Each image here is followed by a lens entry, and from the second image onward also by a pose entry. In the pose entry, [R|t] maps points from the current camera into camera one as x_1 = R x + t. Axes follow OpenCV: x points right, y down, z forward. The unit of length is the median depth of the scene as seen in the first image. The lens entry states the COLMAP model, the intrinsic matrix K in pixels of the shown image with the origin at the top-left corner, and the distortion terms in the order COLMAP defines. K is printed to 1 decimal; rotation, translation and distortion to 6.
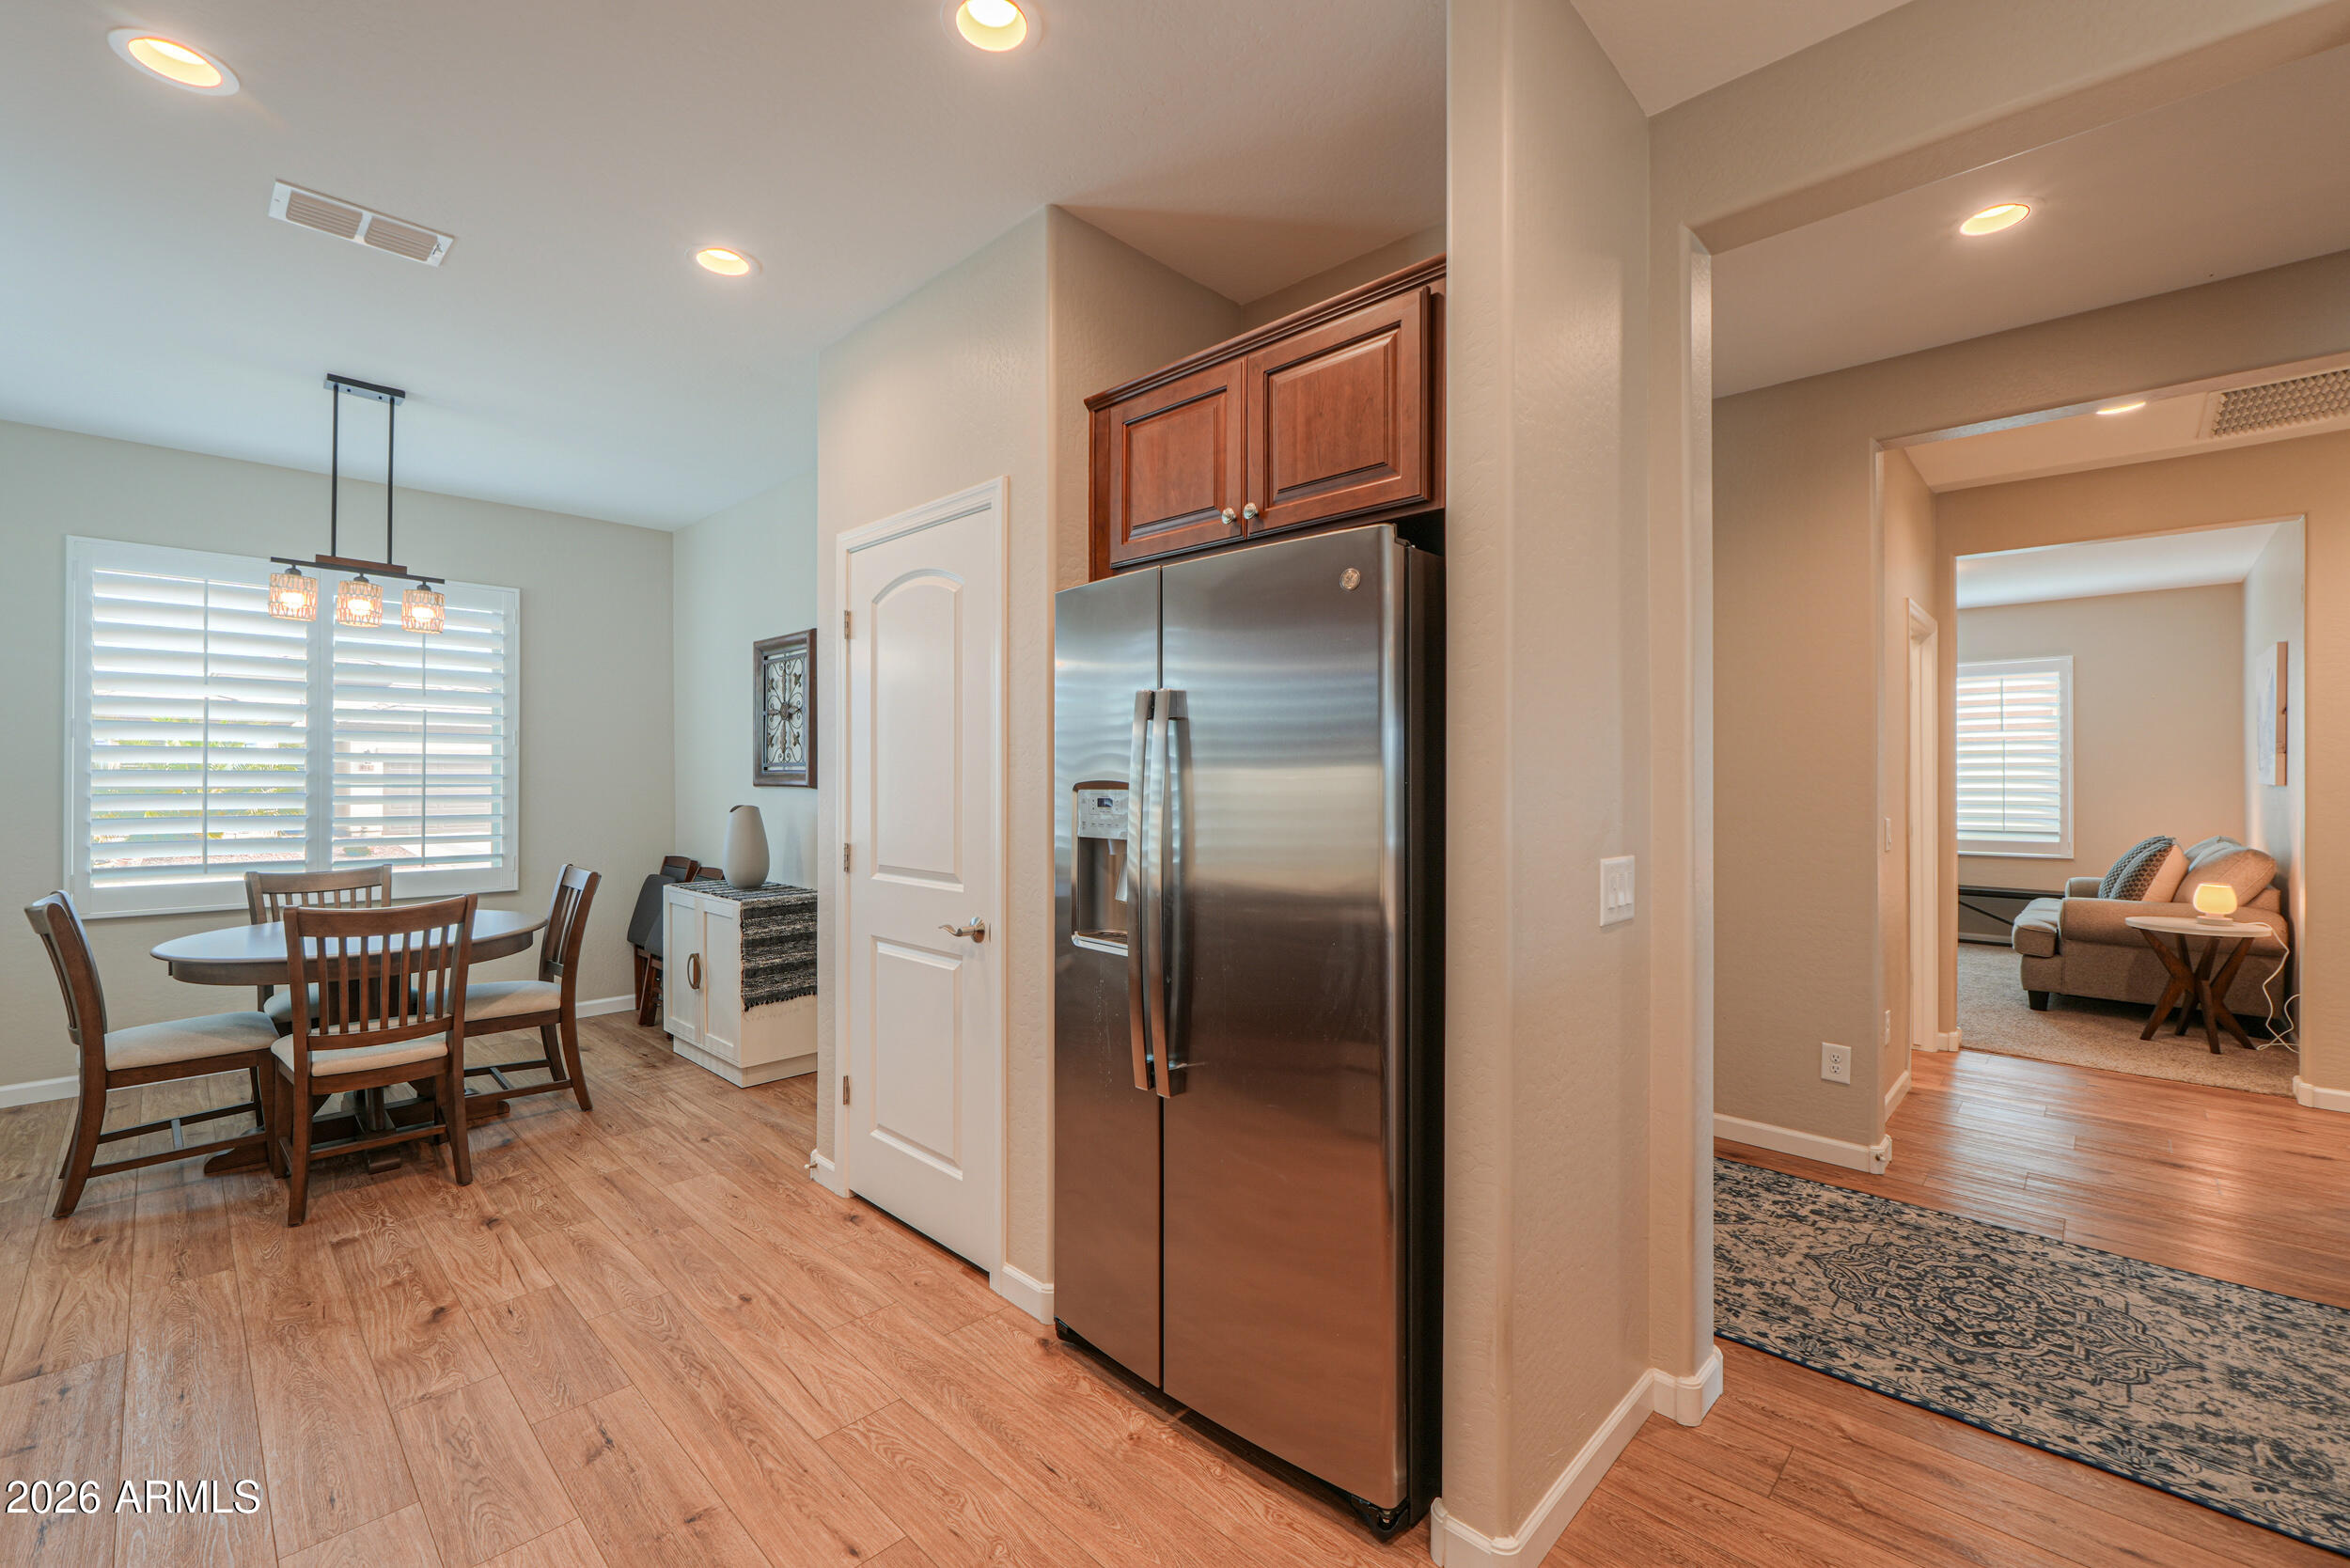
lens RADIAL K [[986.2, 0, 1158.3], [0, 986.2, 773.1], [0, 0, 1]] dist [-0.002453, -0.000099]
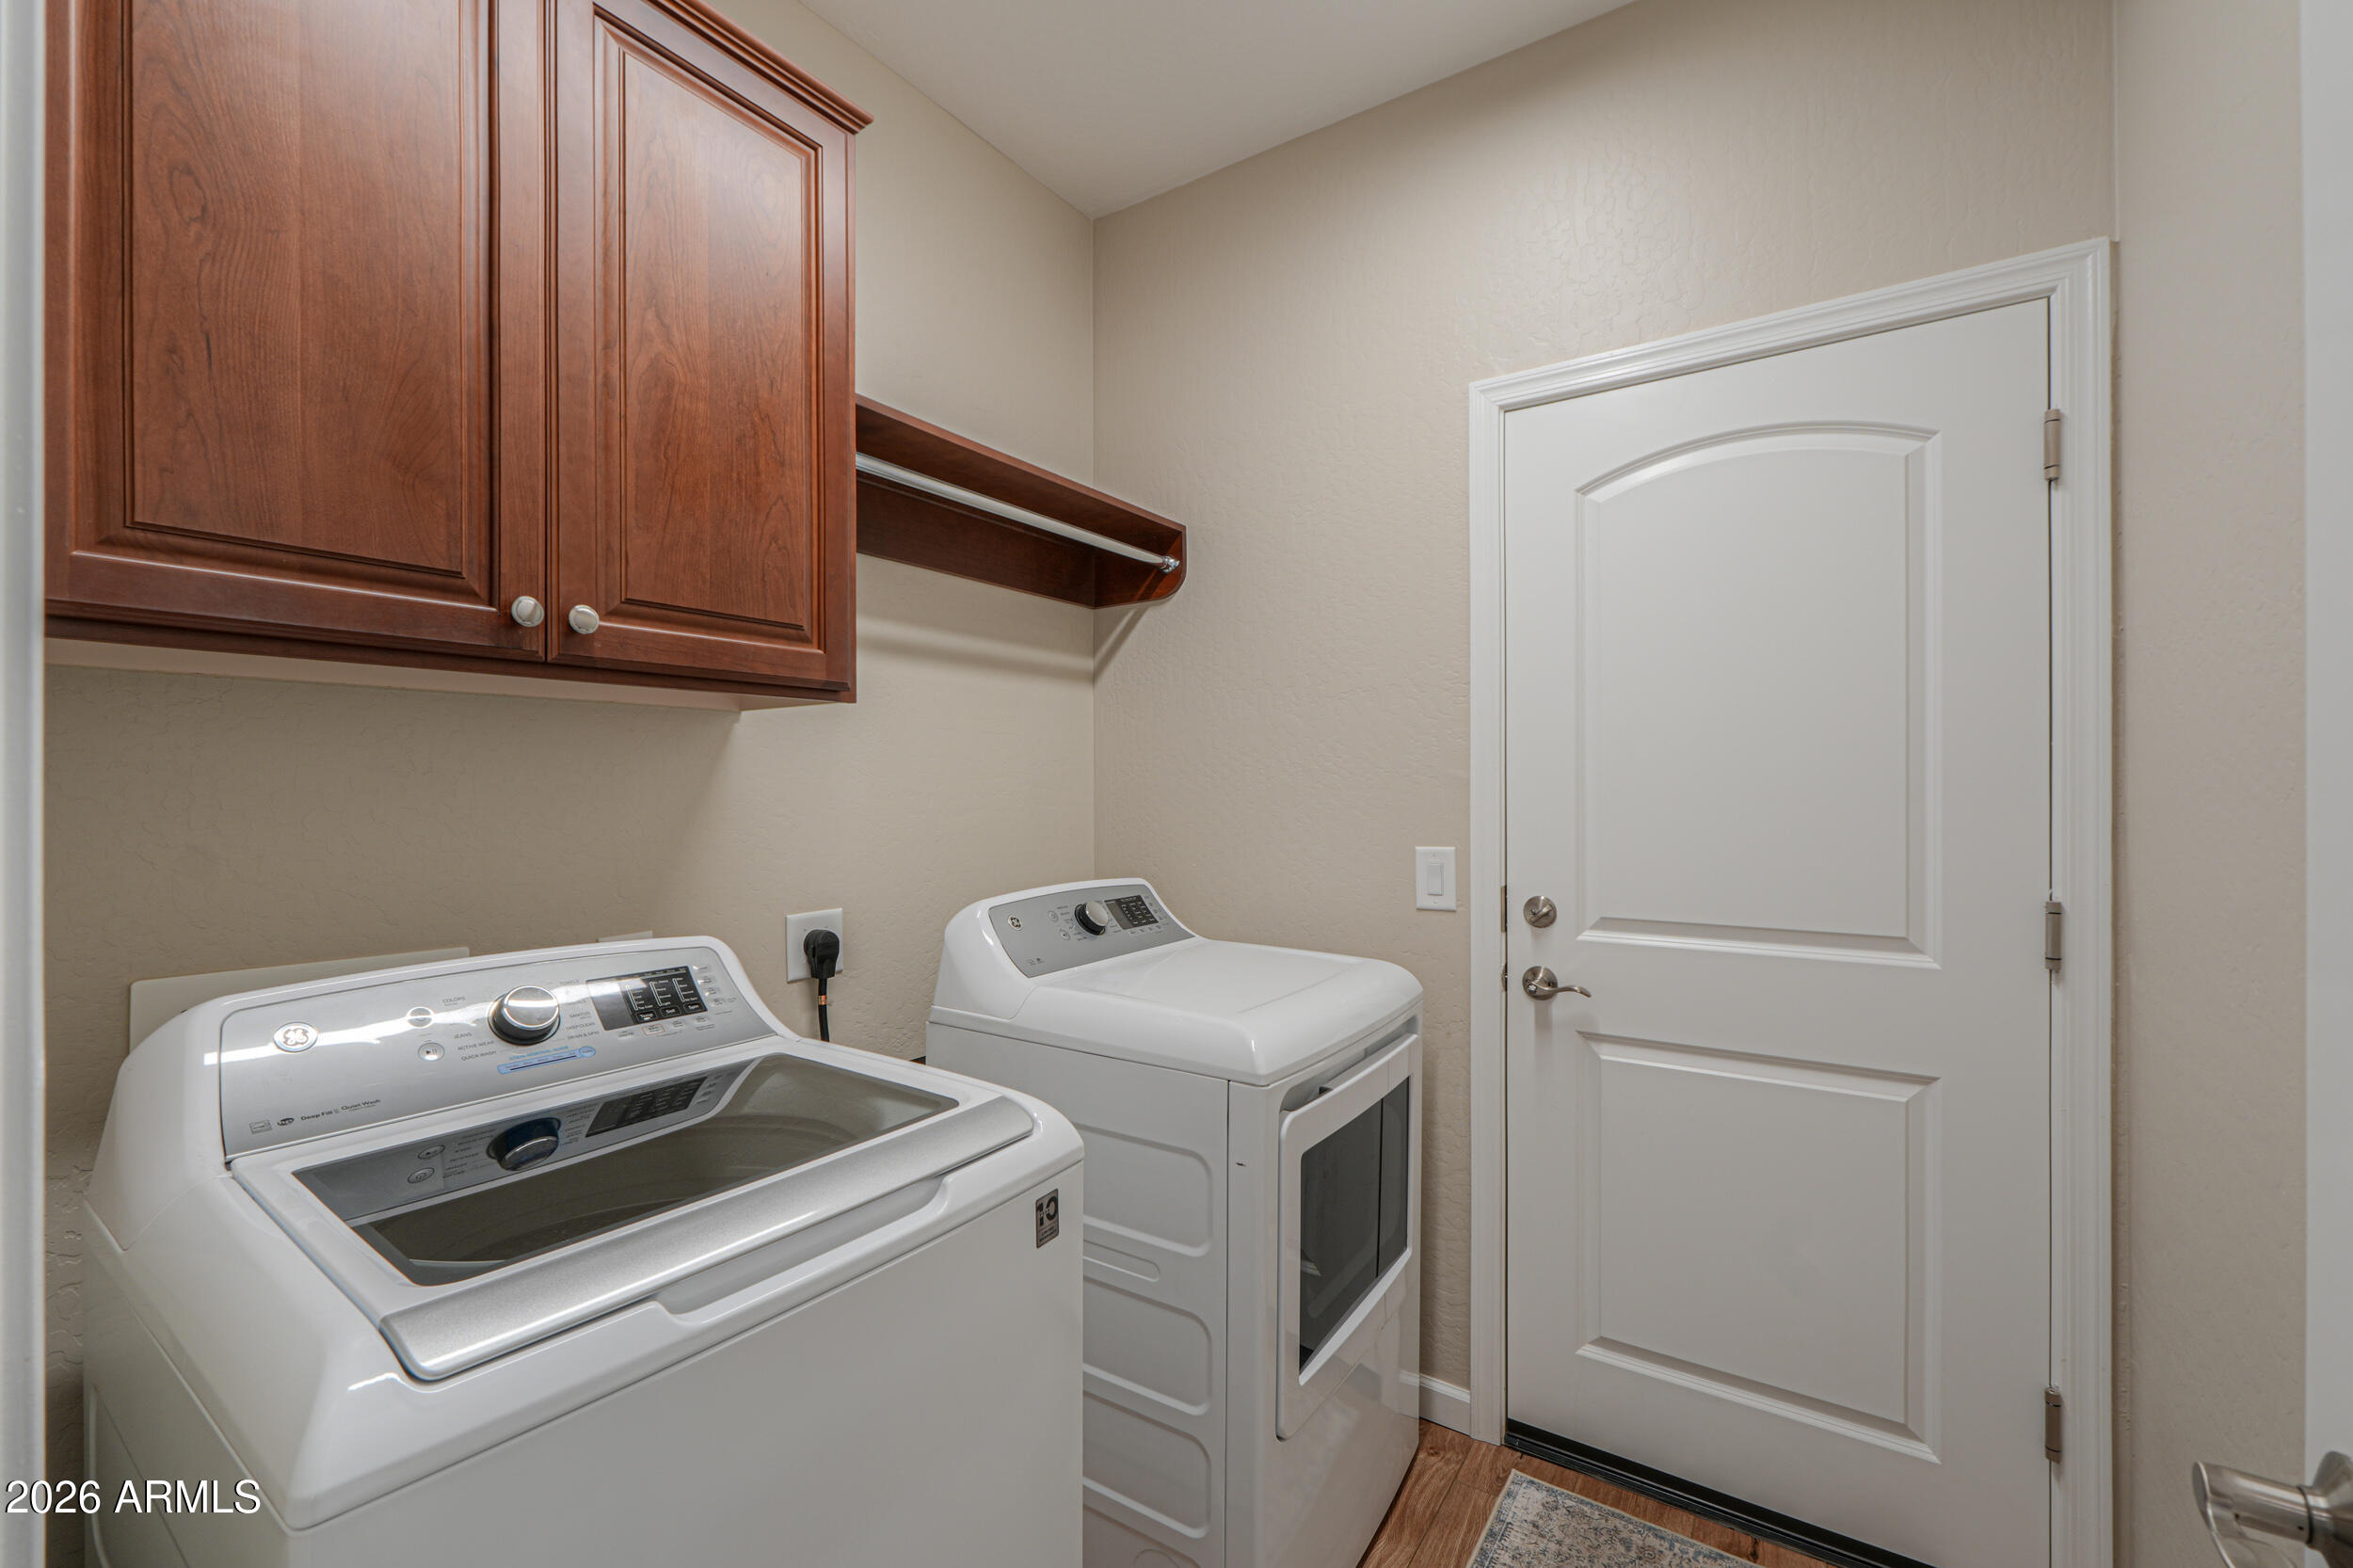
lens RADIAL K [[987.4, 0, 1159.8], [0, 987.4, 773.1], [0, 0, 1]] dist [-0.002453, -0.000099]
pose [[0.985376, -0.002668, 0.170372, -0.684091], [0.001443, 0.999972, 0.007318, -0.000882], [-0.170387, -0.006965, 0.985353, 0.459963]]
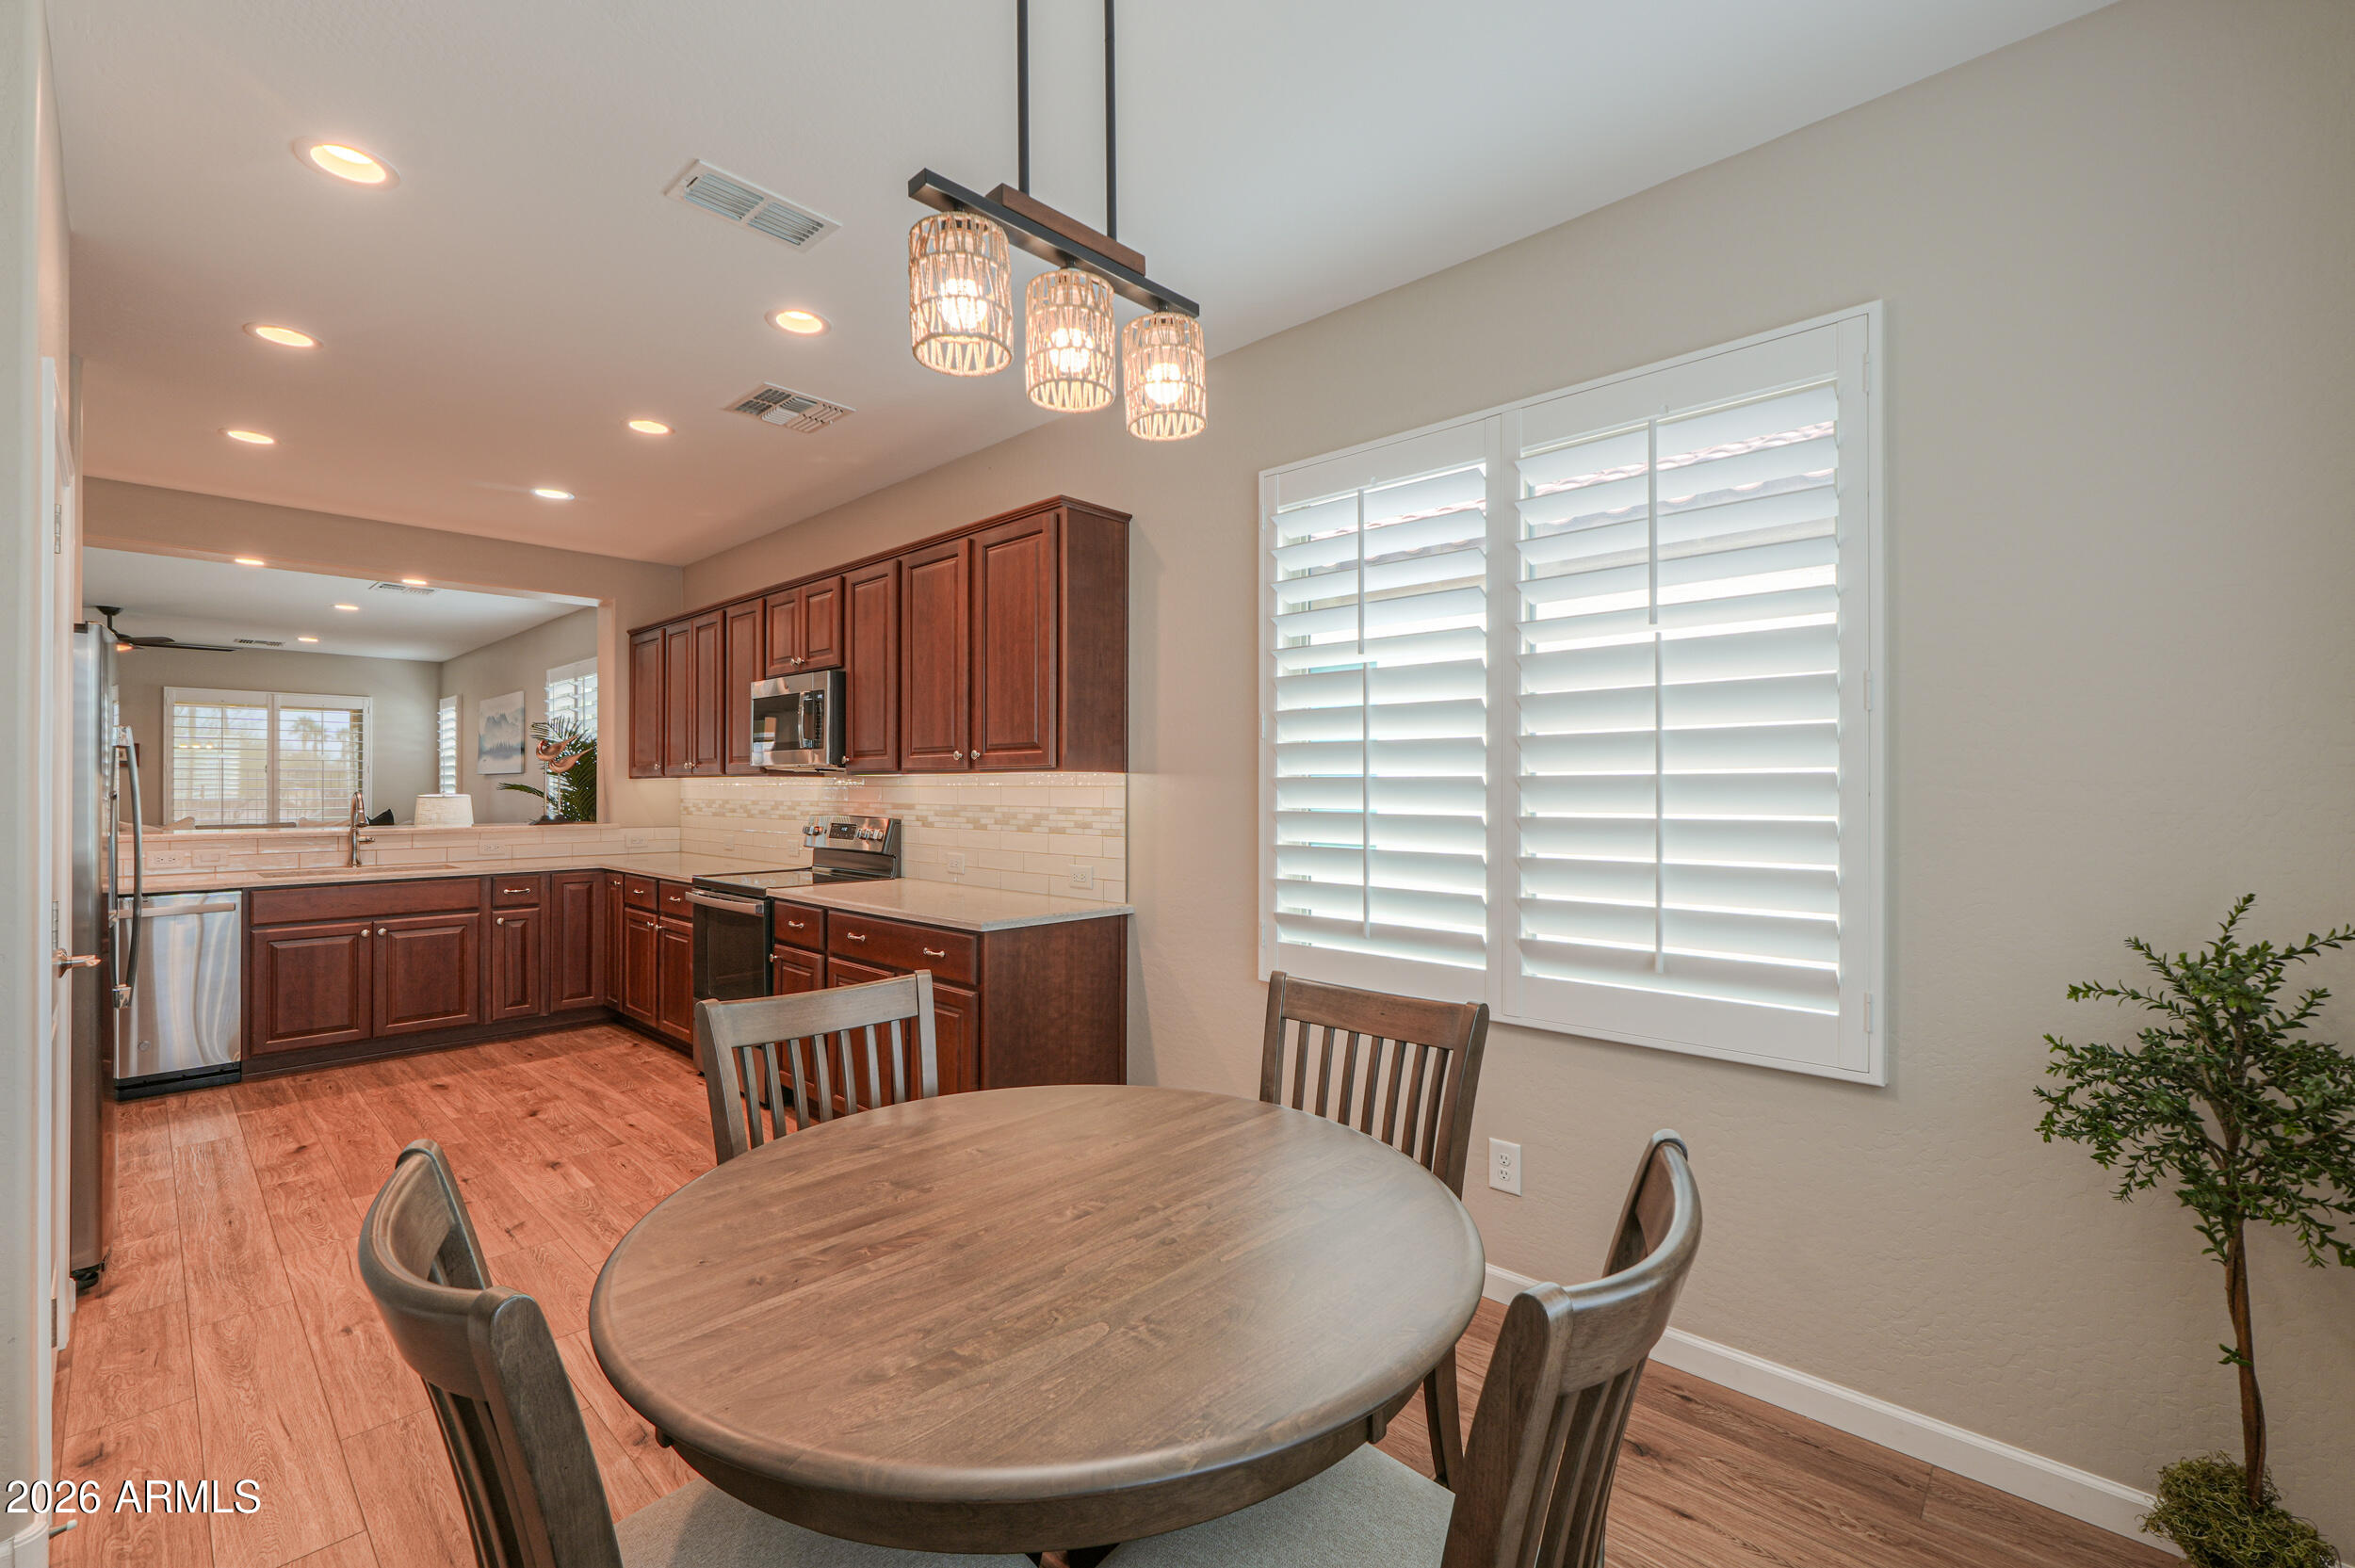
lens RADIAL K [[989.4, 0, 1165.2], [0, 989.4, 784.4], [0, 0, 1]] dist [-0.002631, -0.000365]
pose [[-0.999919, -0.002276, -0.012484, -1.045208], [-0.002184, 0.999971, -0.007338, 0.005210], [0.012501, -0.007310, -0.999895, 1.712544]]
